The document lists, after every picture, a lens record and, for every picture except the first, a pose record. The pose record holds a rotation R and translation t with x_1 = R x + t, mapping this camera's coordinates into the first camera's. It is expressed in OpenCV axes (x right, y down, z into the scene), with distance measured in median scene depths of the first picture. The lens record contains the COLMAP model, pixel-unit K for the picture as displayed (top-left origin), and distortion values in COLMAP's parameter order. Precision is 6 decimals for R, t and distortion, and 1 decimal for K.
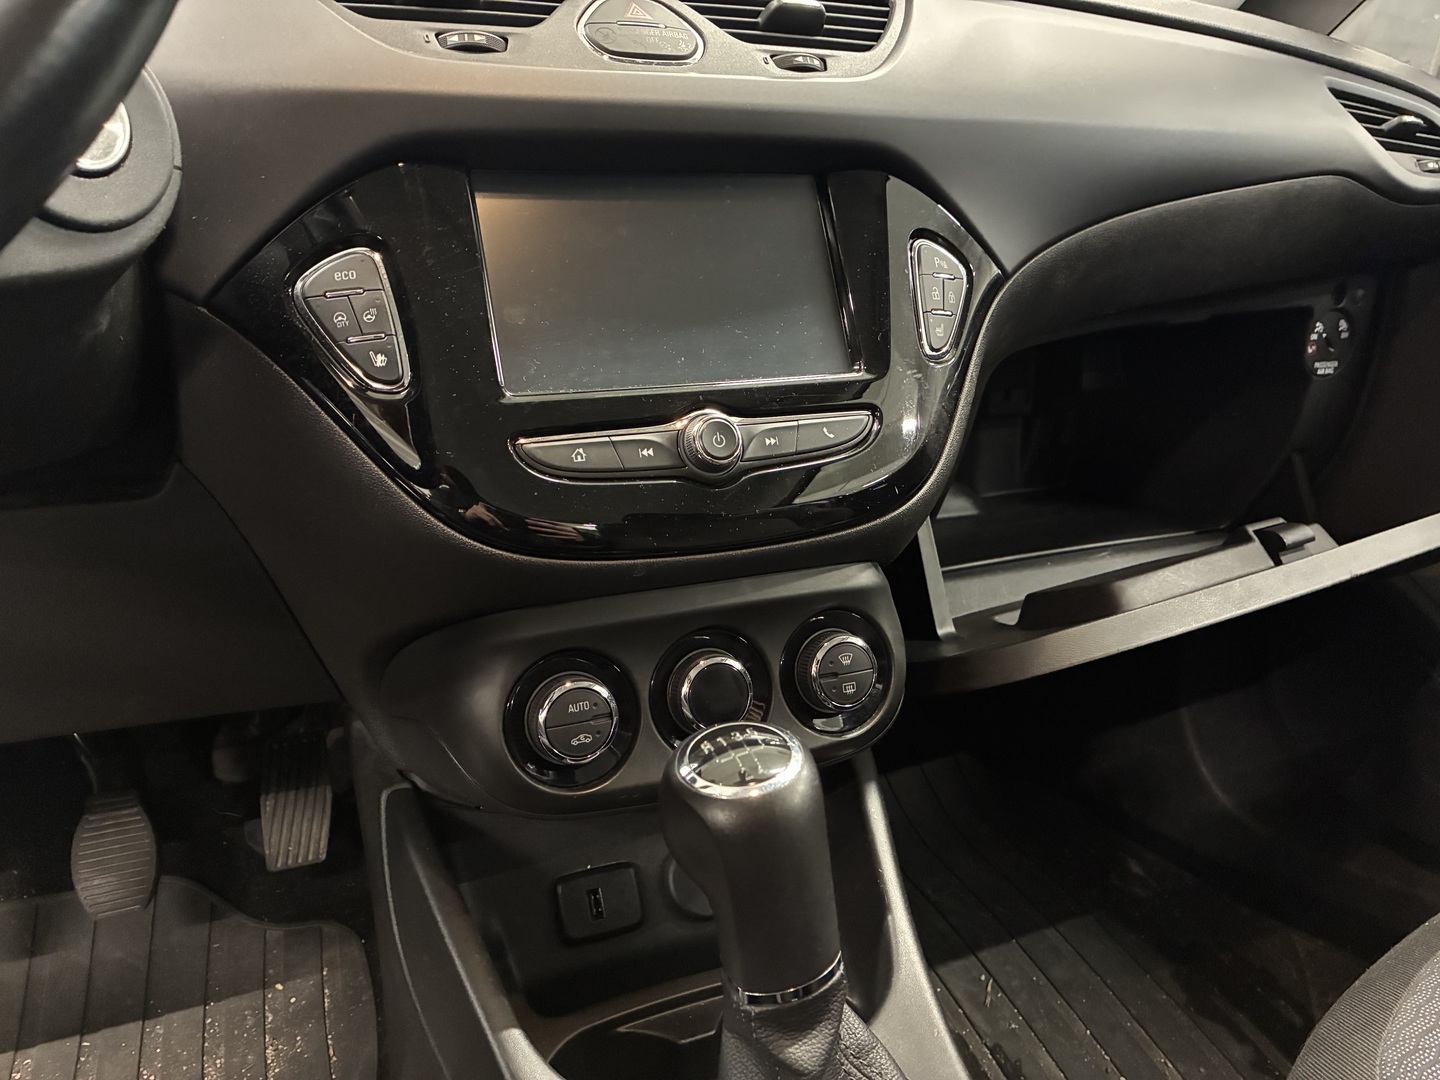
lens RADIAL K [[1096.8, 0, 720.5], [0, 1096.8, 529.4], [0, 0, 1]] dist [0.025703, -0.067314]
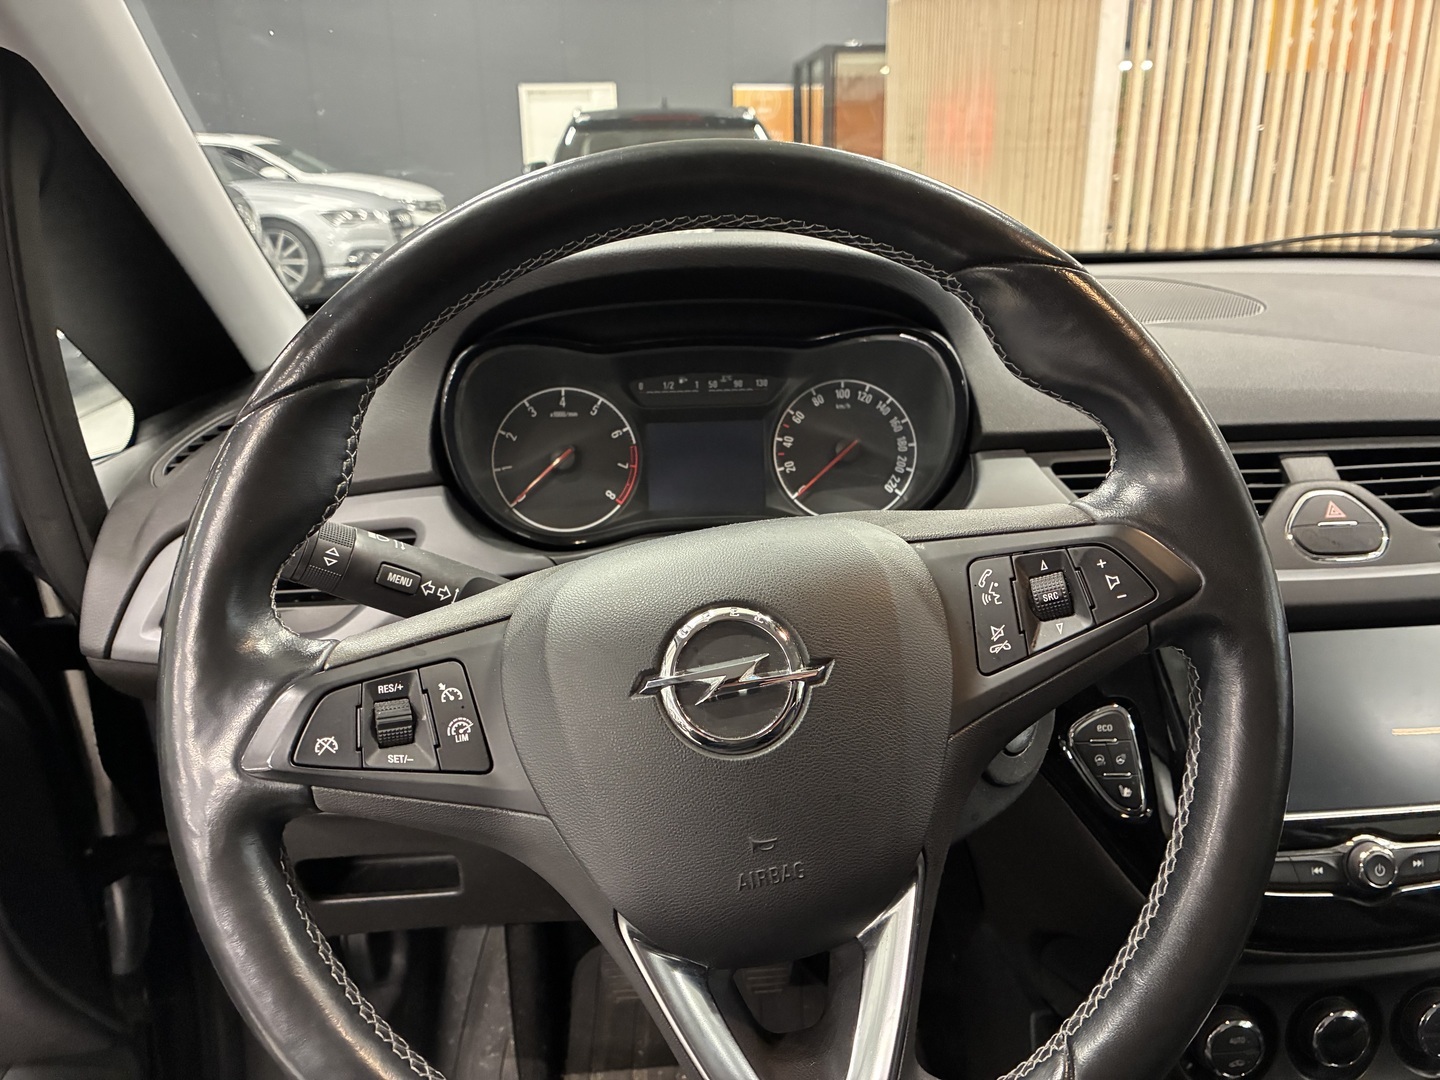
lens RADIAL K [[1094.8, 0, 716.2], [0, 1094.8, 518.4], [0, 0, 1]] dist [0.001548, -0.002204]
pose [[0.945003, 0.089648, -0.314535, -0.325729], [-0.070912, 0.994985, 0.070537, -0.464075], [0.319281, -0.044353, 0.946621, -0.395694]]
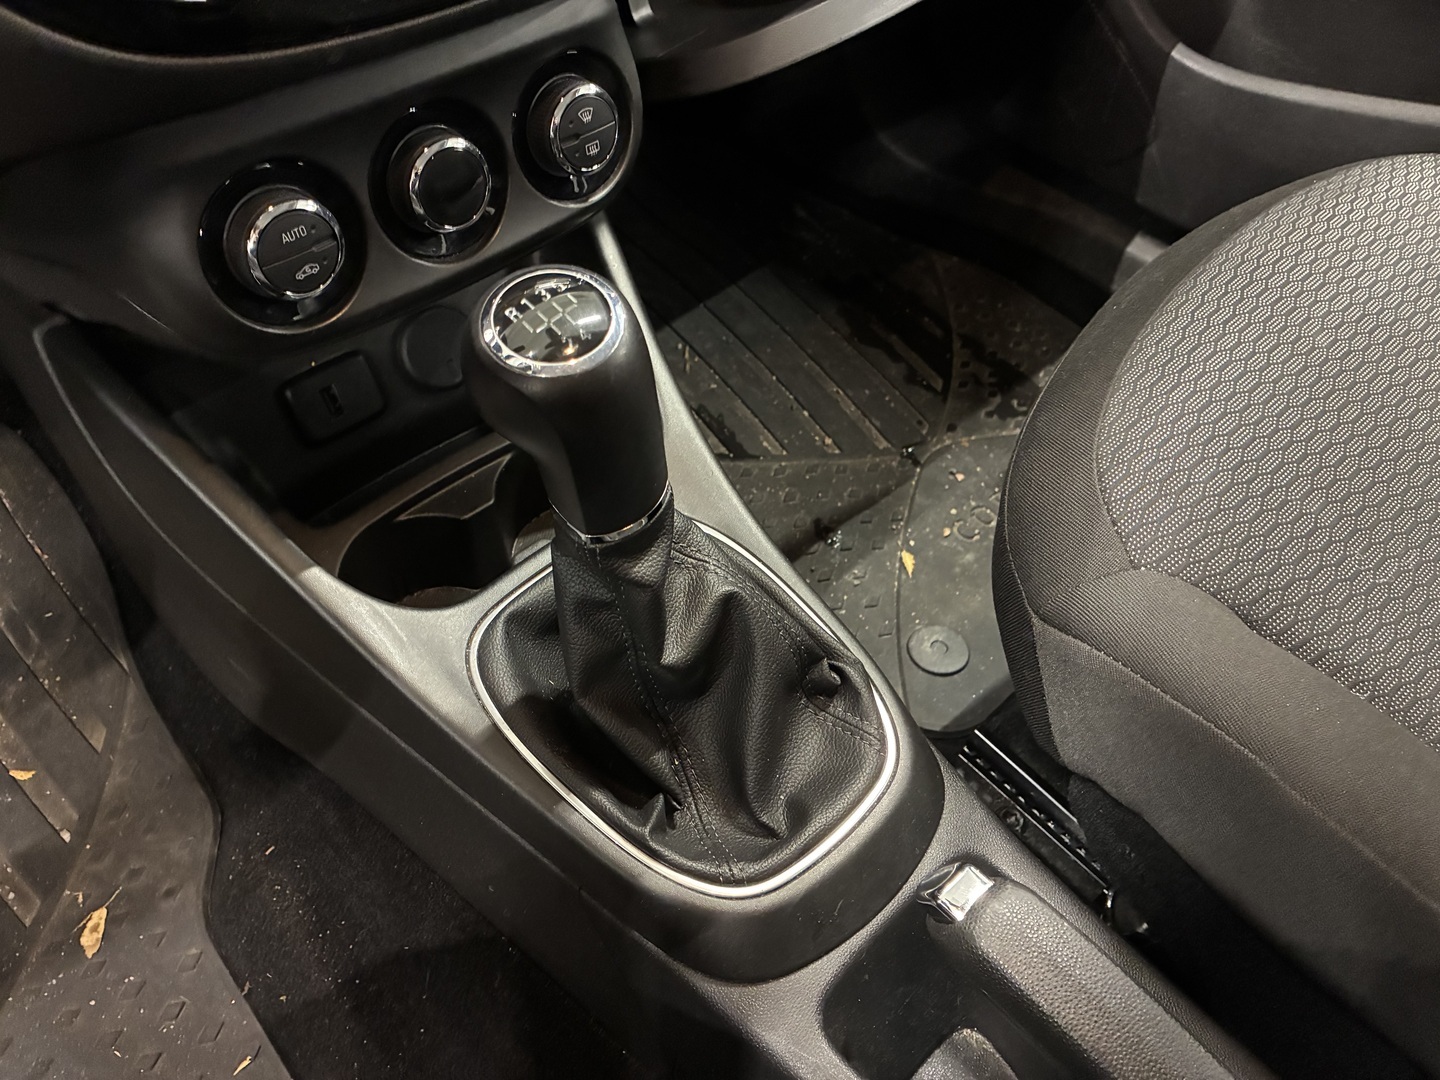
lens RADIAL K [[1096.8, 0, 720.5], [0, 1096.8, 529.4], [0, 0, 1]] dist [0.025703, -0.067314]
pose [[0.933466, -0.227538, 0.277249, -0.097090], [0.022549, 0.808704, 0.587784, -0.119449], [-0.357956, -0.542425, 0.760028, 0.127251]]
